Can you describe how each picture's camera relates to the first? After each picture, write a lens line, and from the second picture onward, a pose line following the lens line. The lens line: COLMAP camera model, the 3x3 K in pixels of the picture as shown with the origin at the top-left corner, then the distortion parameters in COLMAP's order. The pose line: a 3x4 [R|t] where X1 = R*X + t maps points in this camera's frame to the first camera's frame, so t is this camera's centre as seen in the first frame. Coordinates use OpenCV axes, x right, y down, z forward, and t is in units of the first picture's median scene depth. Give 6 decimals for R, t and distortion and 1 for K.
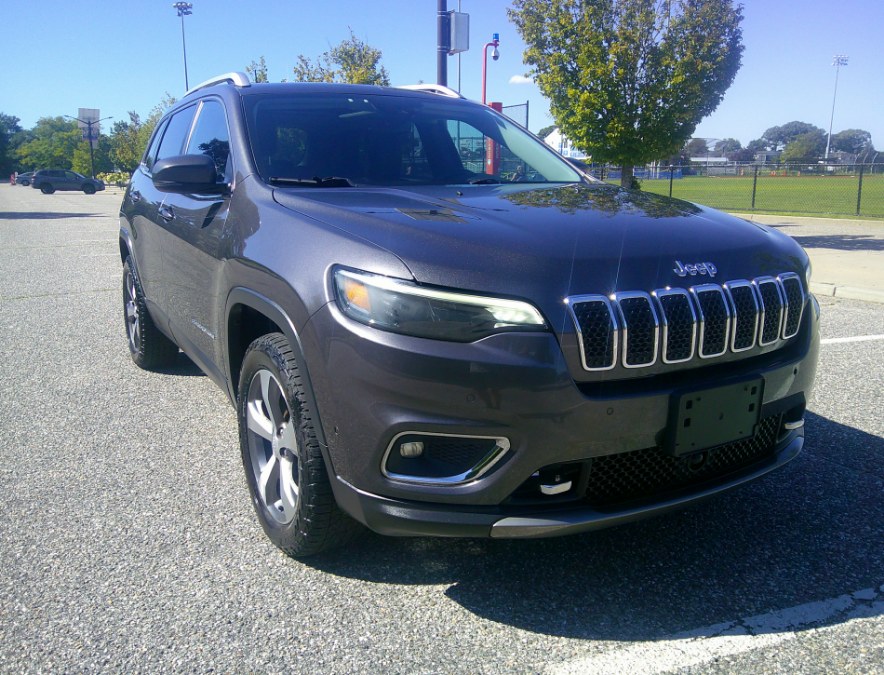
lens RADIAL K [[745.4, 0, 437.4], [0, 745.4, 330.7], [0, 0, 1]] dist [0.024633, -0.064429]
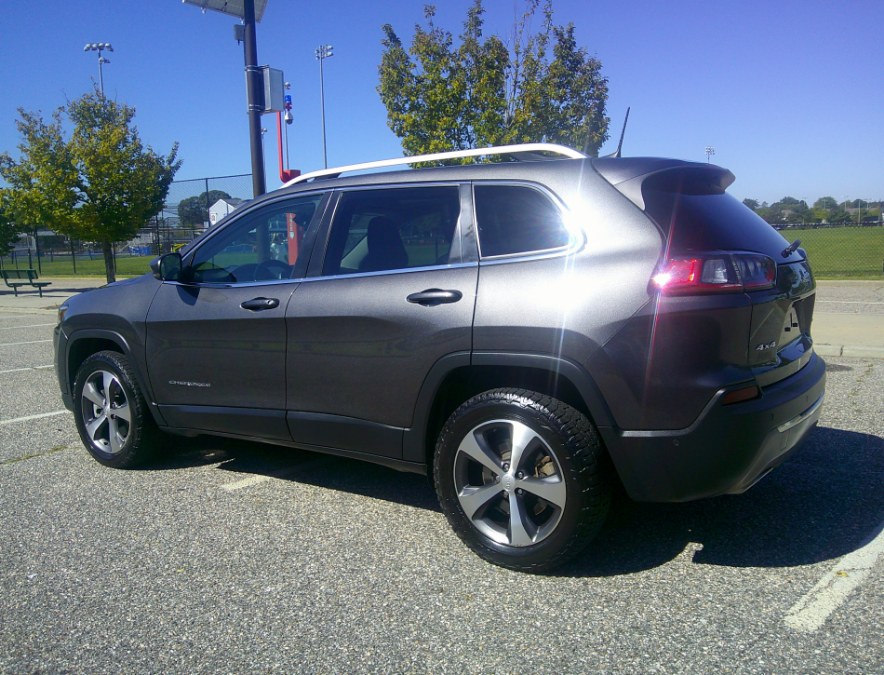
lens RADIAL K [[745.4, 0, 437.1], [0, 745.4, 341.1], [0, 0, 1]] dist [0.024633, -0.064429]
pose [[0.893212, -0.084038, 0.441712, -0.813429], [0.118375, 0.991674, -0.050703, -0.154888], [-0.433774, 0.097576, 0.895723, 0.611546]]
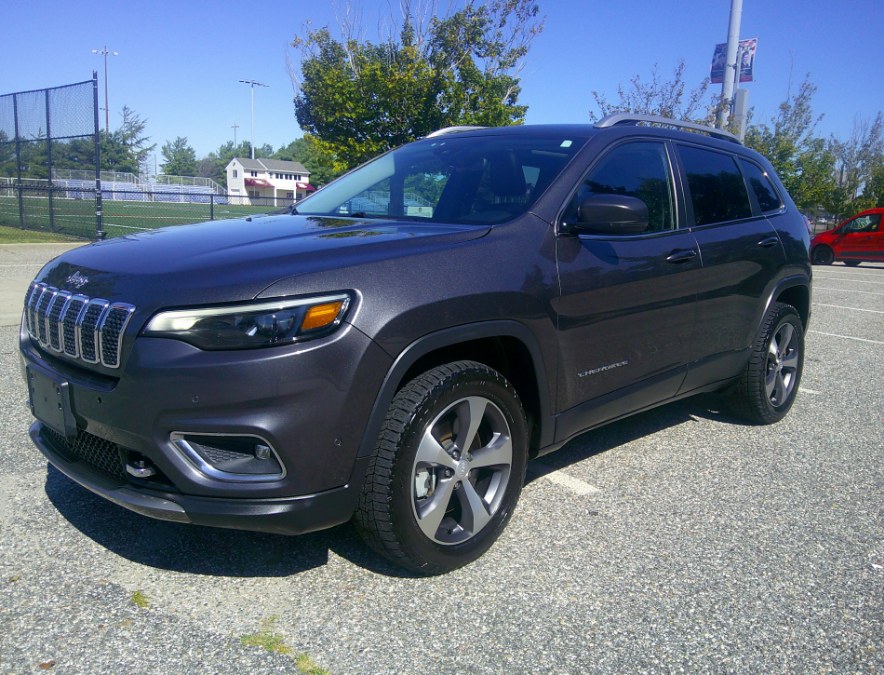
lens RADIAL K [[745.4, 0, 446.1], [0, 745.4, 345.3], [0, 0, 1]] dist [0.024633, -0.064429]
pose [[-0.284633, -0.180575, 0.941476, -1.338859], [0.165276, 0.958149, 0.233740, -0.415865], [-0.944282, 0.222133, -0.242876, 1.985256]]
